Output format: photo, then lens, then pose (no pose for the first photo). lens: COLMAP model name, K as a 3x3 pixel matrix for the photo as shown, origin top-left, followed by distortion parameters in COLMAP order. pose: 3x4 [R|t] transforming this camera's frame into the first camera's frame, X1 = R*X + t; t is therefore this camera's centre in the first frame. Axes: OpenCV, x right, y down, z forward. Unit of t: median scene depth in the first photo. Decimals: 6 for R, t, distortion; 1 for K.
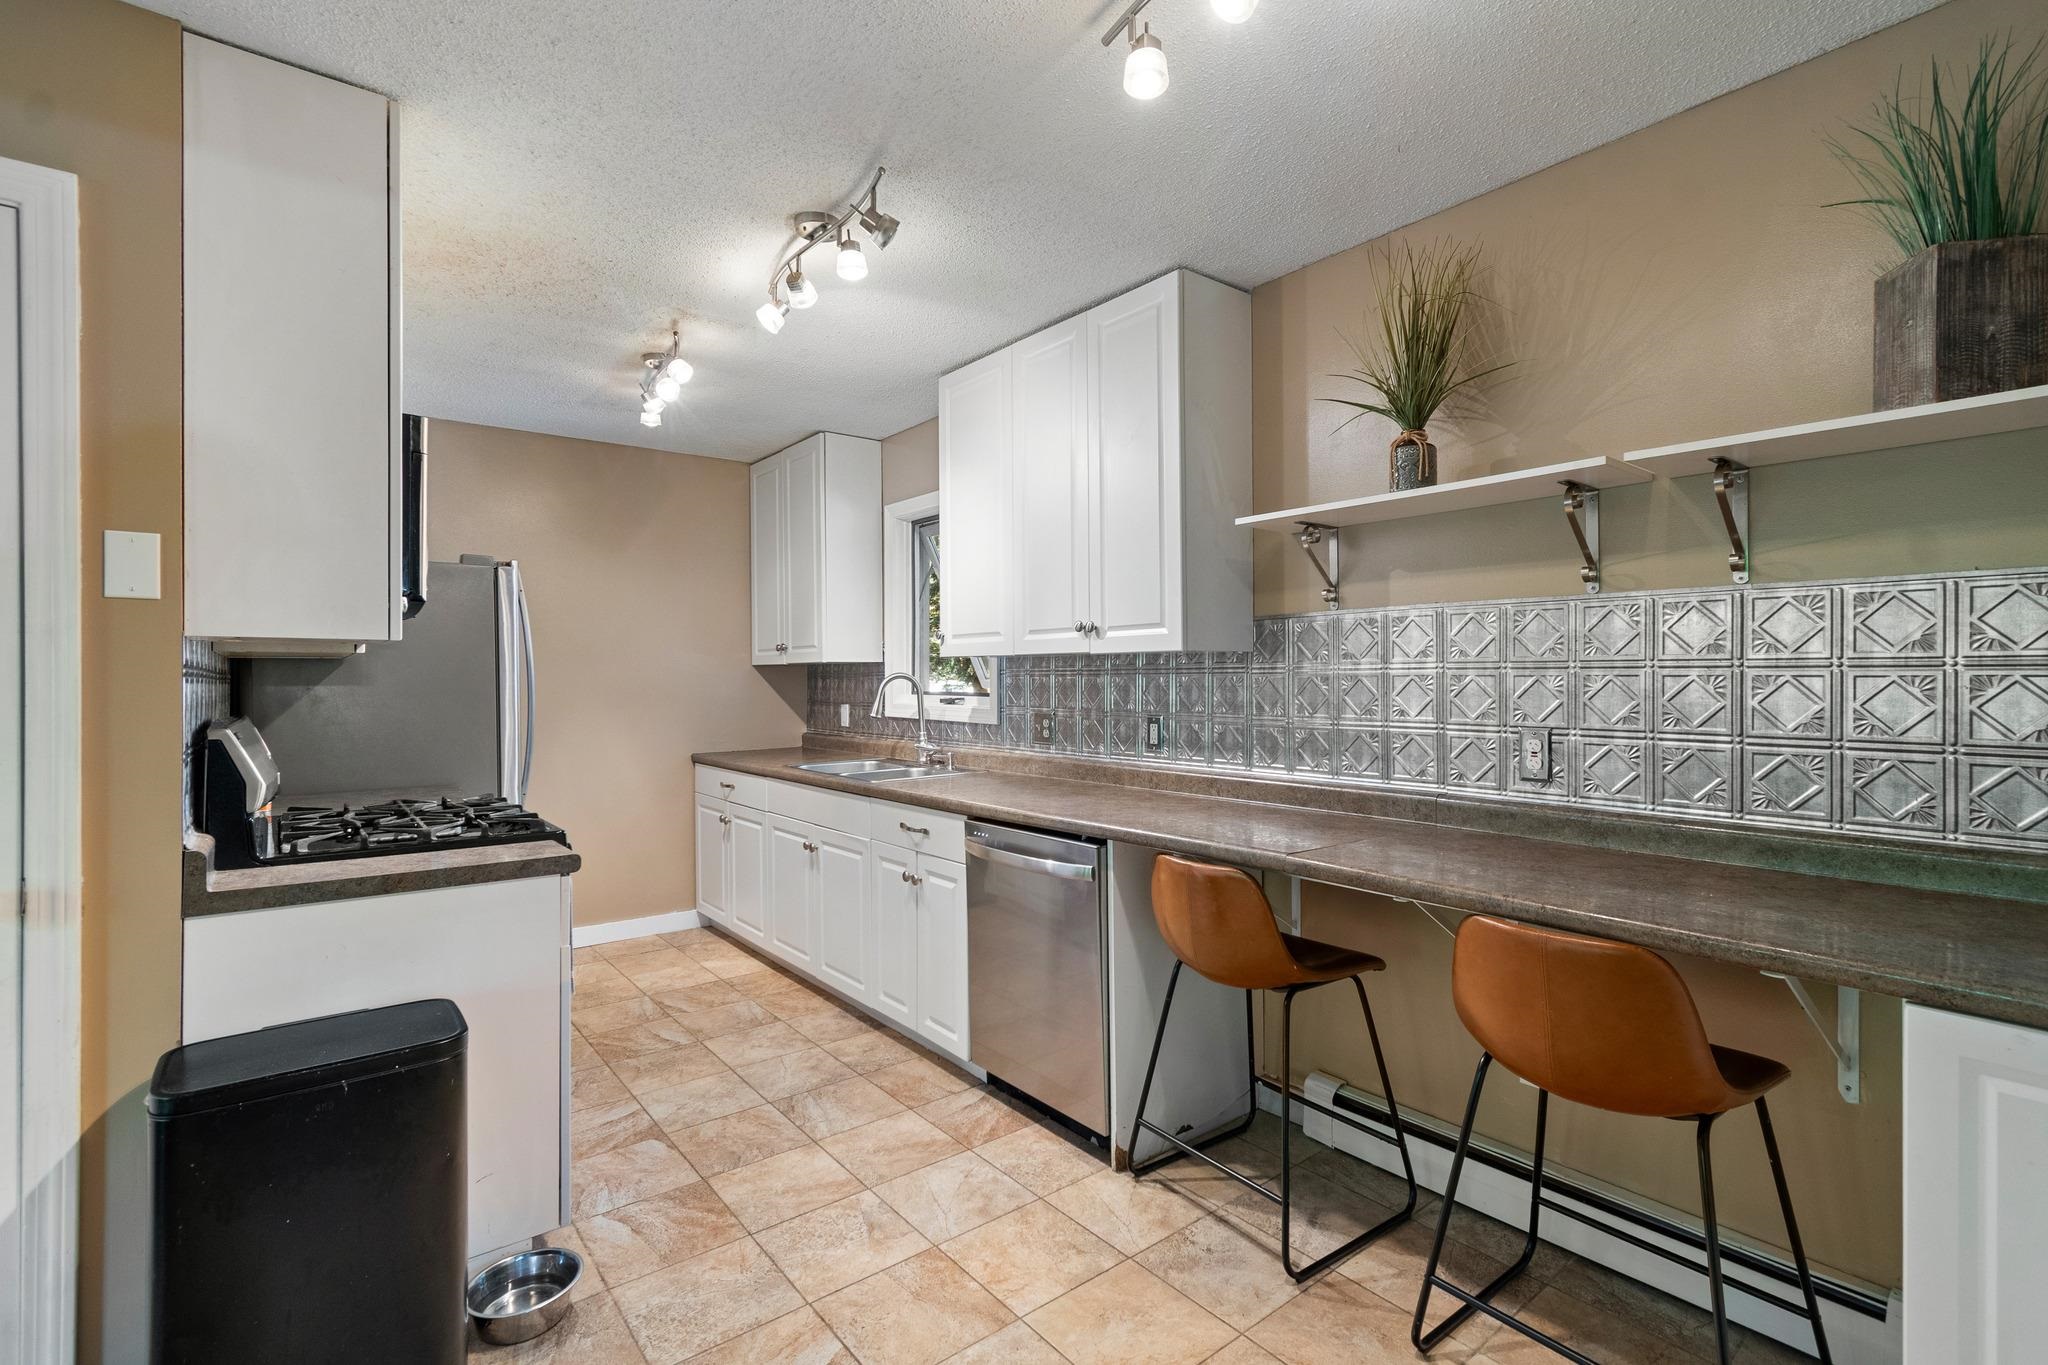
lens RADIAL K [[921.6, 0, 1011.2], [0, 921.6, 674.5], [0, 0, 1]] dist [0.000009, -0.000184]
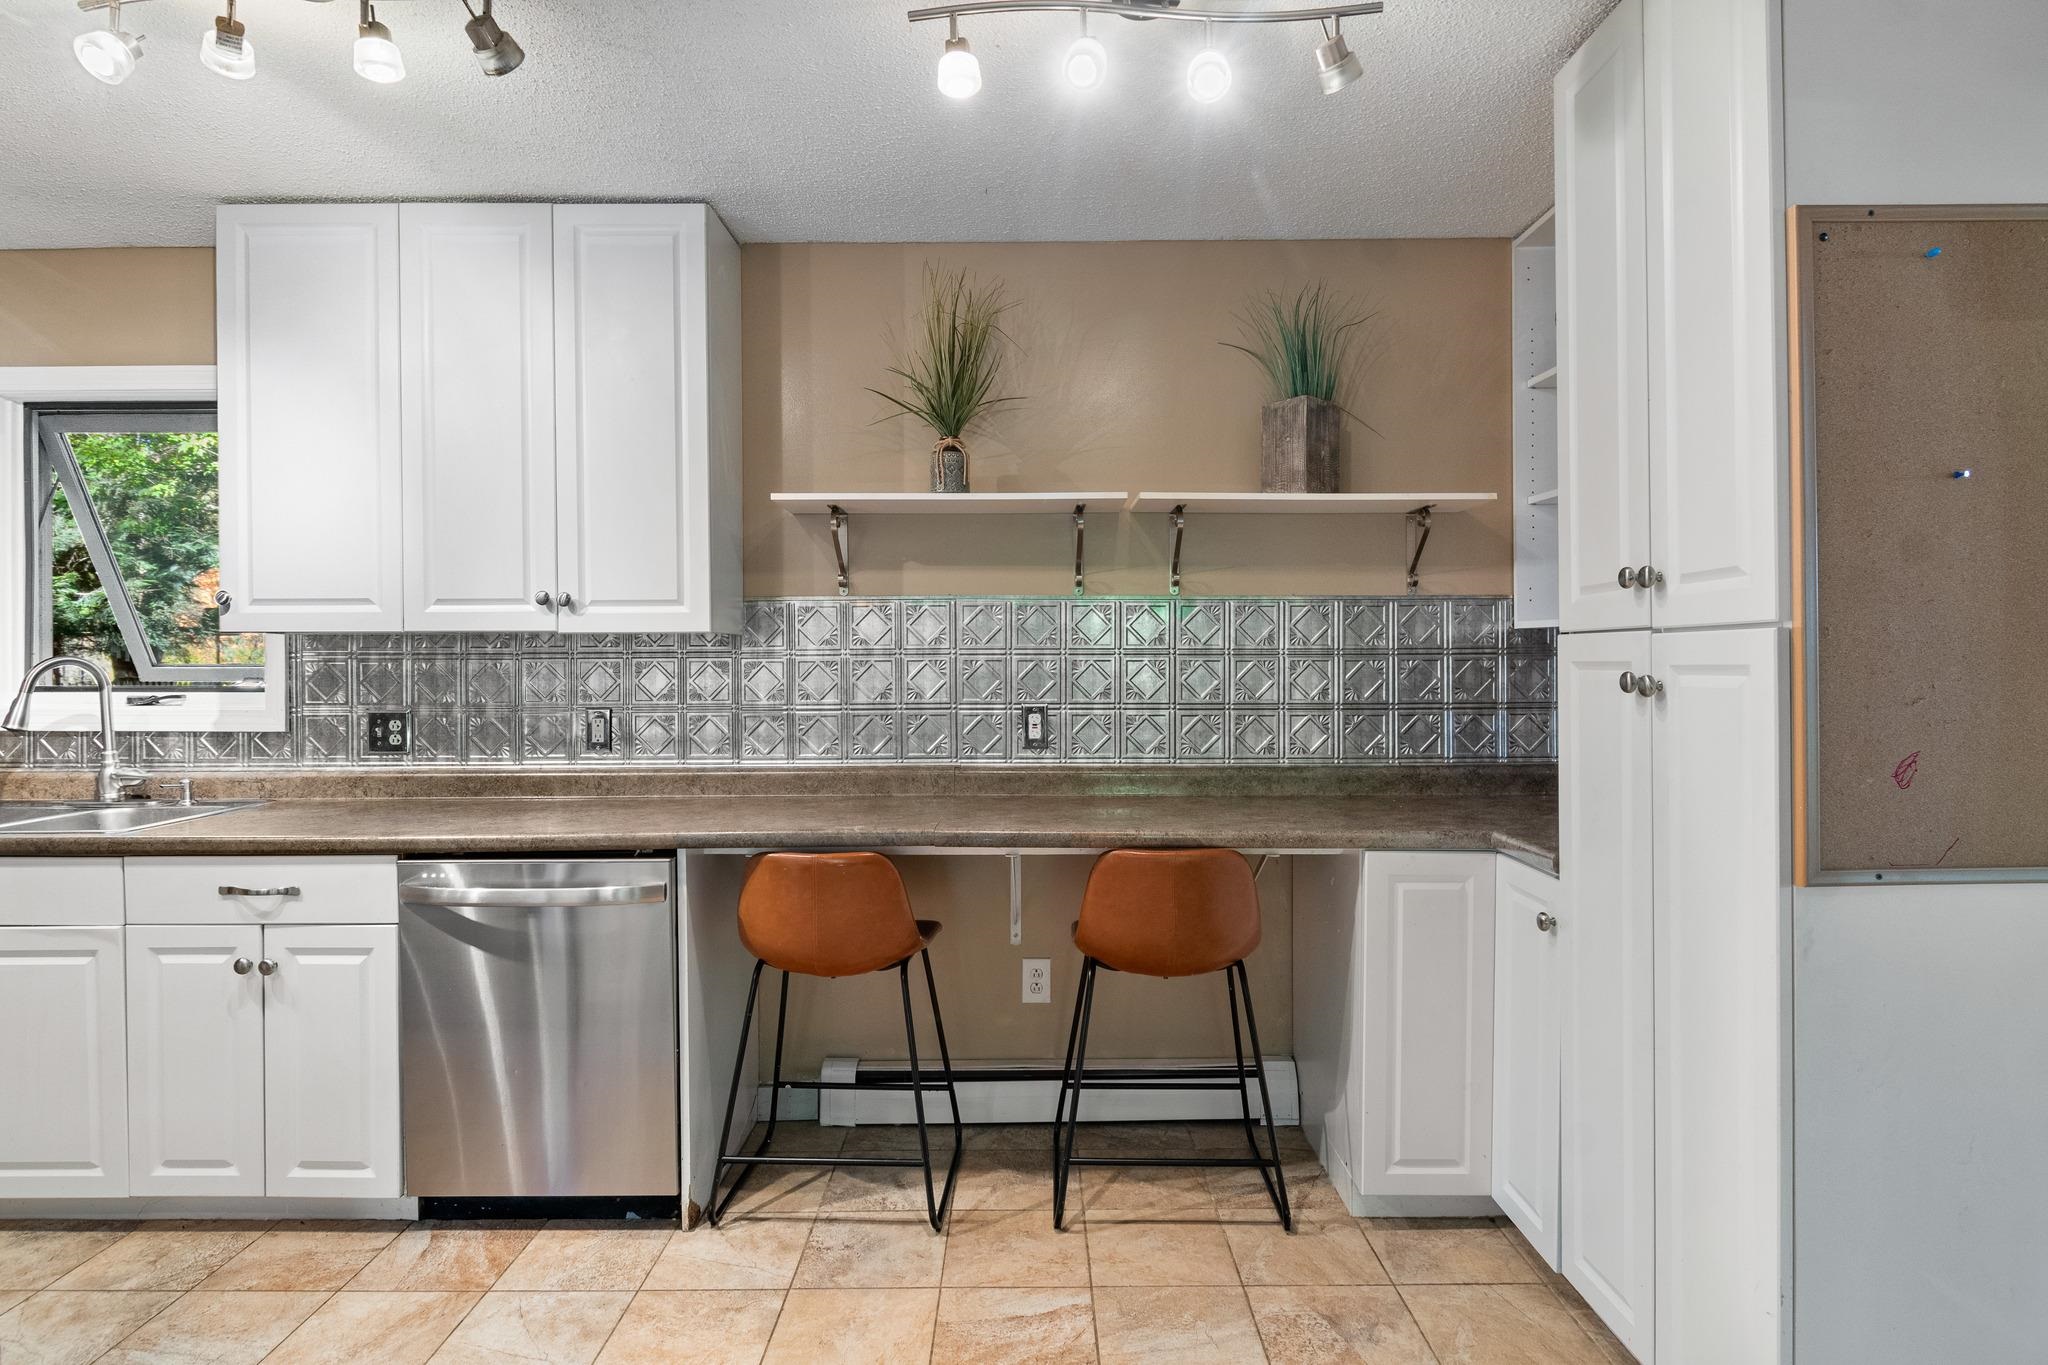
lens RADIAL K [[1119.2, 0, 966.5], [0, 1119.2, 662.0], [0, 0, 1]] dist [0.001766, -0.011813]
pose [[0.625051, 0.001308, 0.780583, -0.547683], [-0.001125, 0.999999, -0.000774, 0.003770], [-0.780583, -0.000394, 0.625052, 0.137163]]
